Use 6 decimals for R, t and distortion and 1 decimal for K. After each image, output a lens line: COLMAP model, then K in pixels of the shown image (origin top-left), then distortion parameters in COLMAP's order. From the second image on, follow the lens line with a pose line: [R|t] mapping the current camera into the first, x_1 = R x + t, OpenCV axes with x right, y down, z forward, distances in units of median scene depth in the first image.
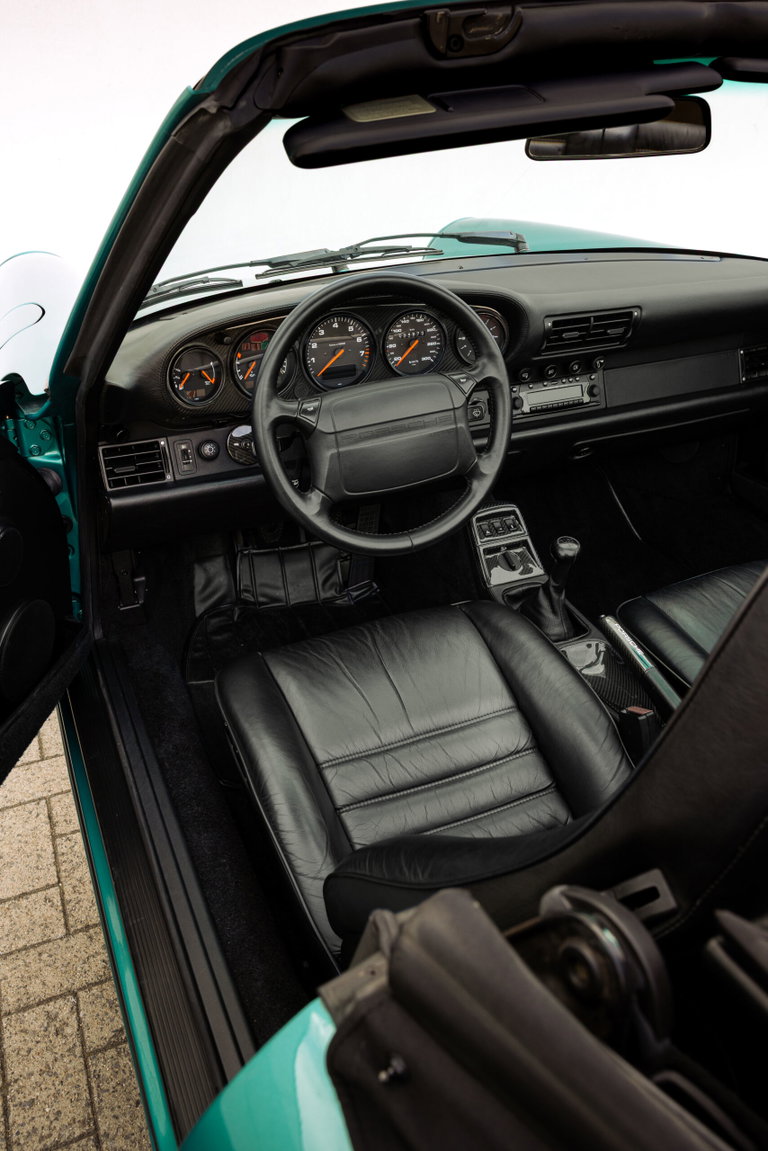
lens RADIAL K [[885.5, 0, 376.1], [0, 885.5, 581.9], [0, 0, 1]] dist [0.013596, 0.002578]
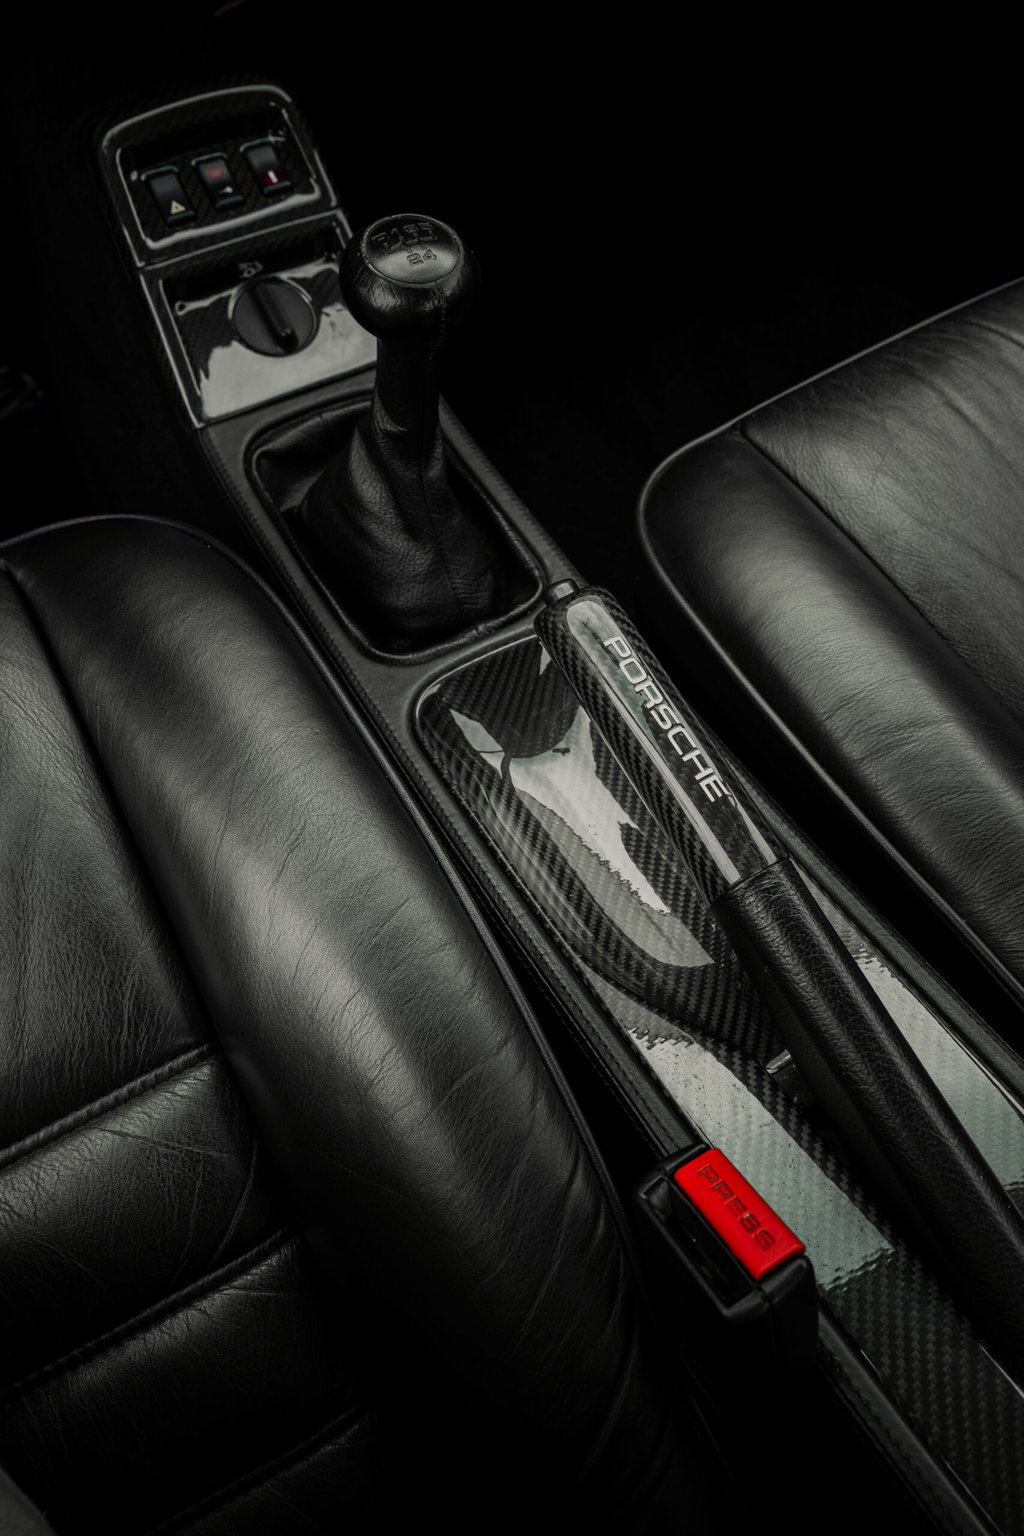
lens RADIAL K [[1181.7, 0, 512.5], [0, 1181.7, 771.0], [0, 0, 1]] dist [0.013596, 0.002578]
pose [[0.992275, -0.109620, 0.058082, 0.191013], [0.077426, 0.913037, 0.400462, -0.037109], [-0.096929, -0.392871, 0.914471, 0.603438]]
